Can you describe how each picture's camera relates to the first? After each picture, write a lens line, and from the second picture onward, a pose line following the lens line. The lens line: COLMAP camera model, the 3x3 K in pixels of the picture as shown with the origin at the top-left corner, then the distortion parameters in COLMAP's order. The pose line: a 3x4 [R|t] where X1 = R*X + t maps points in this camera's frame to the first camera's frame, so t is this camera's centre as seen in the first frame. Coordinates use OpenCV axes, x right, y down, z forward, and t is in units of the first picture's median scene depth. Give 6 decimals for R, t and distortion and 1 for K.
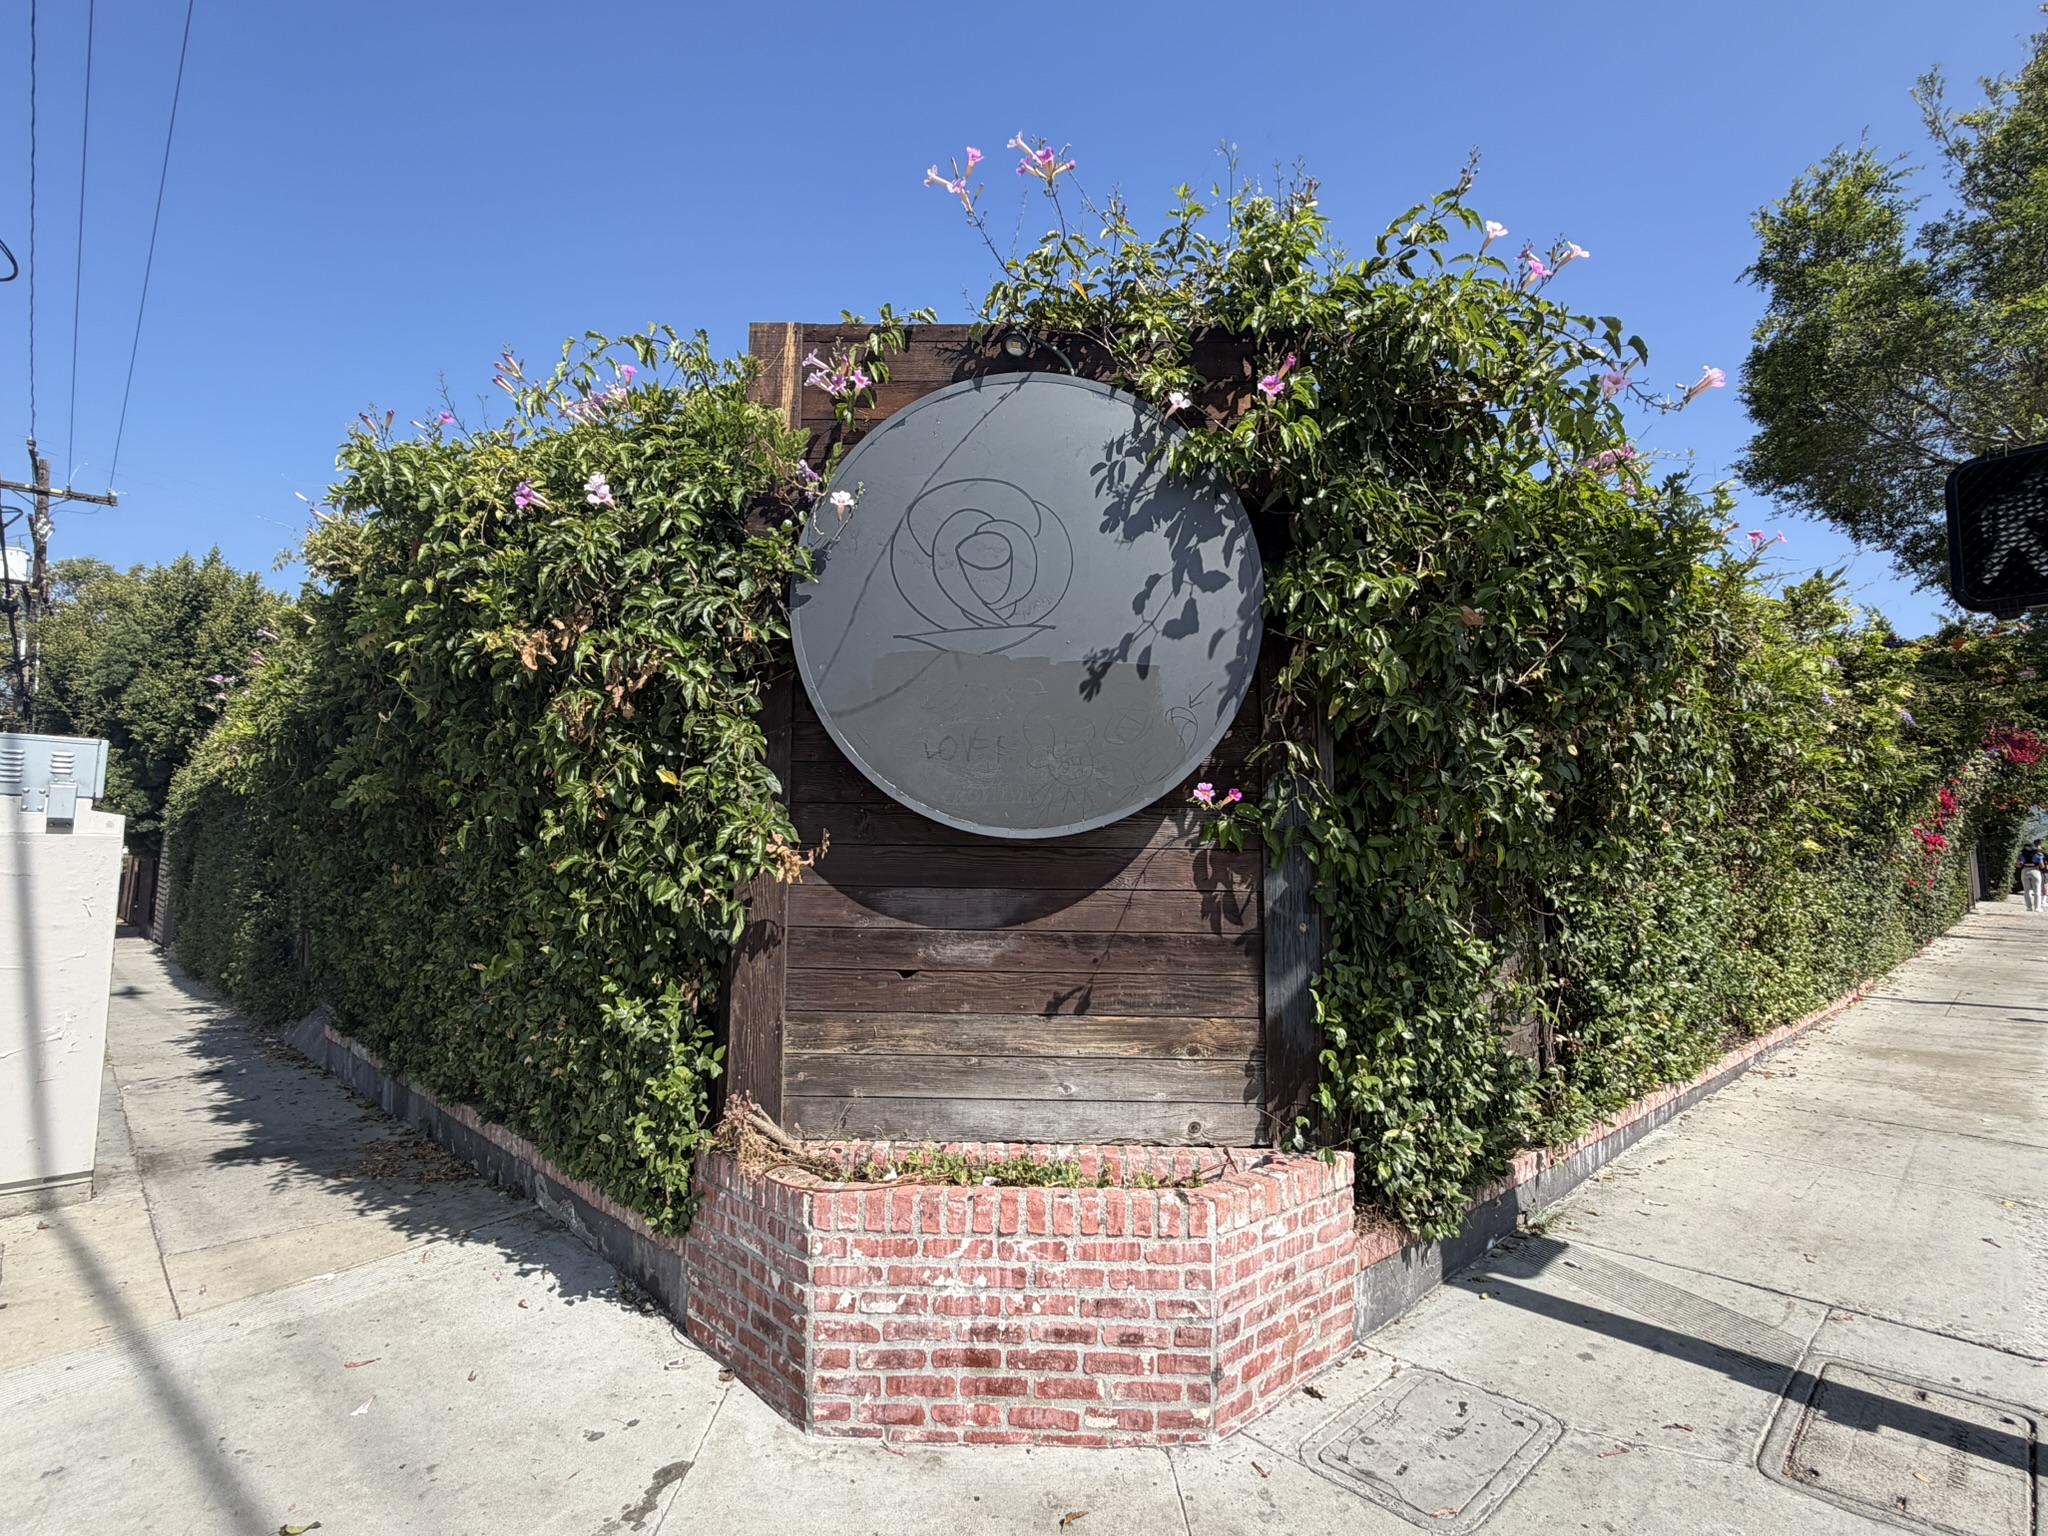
lens RADIAL K [[1009.4, 0, 1028.8], [0, 1009.4, 765.3], [0, 0, 1]] dist [0.000784, 0.000410]
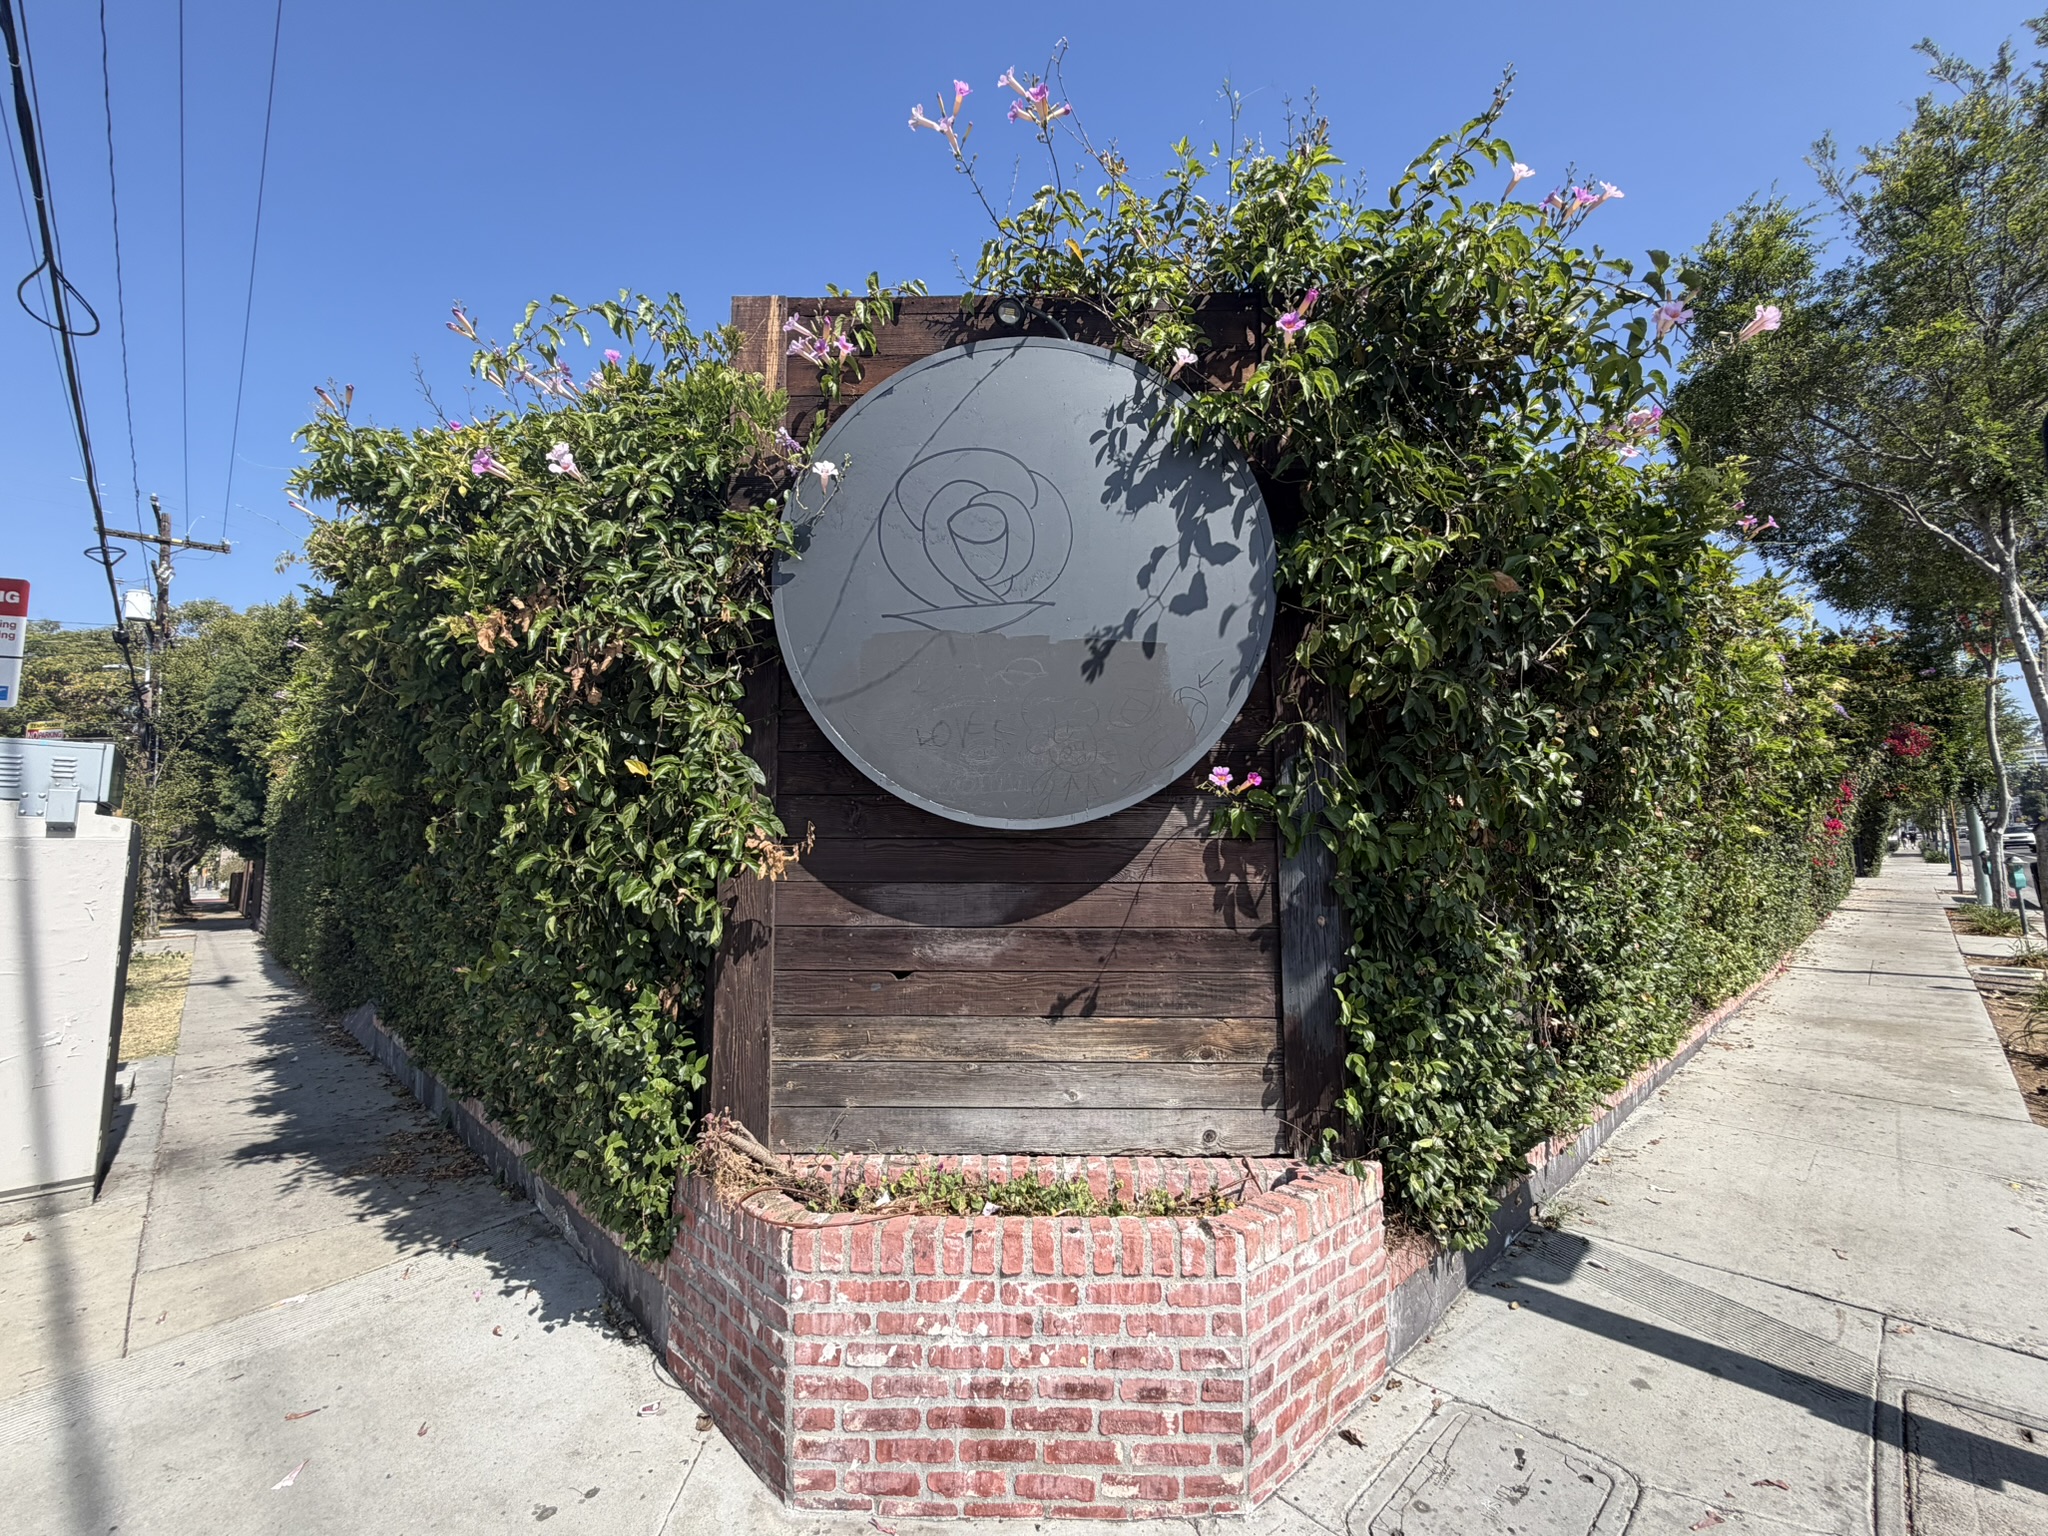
lens RADIAL K [[827.0, 0, 1028.2], [0, 827.0, 768.1], [0, 0, 1]] dist [0.000032, 0.000159]
pose [[0.999926, -0.011927, 0.002595, -0.002171], [0.011945, 0.999903, -0.007229, 0.020853], [-0.002509, 0.007260, 0.999970, 0.230961]]
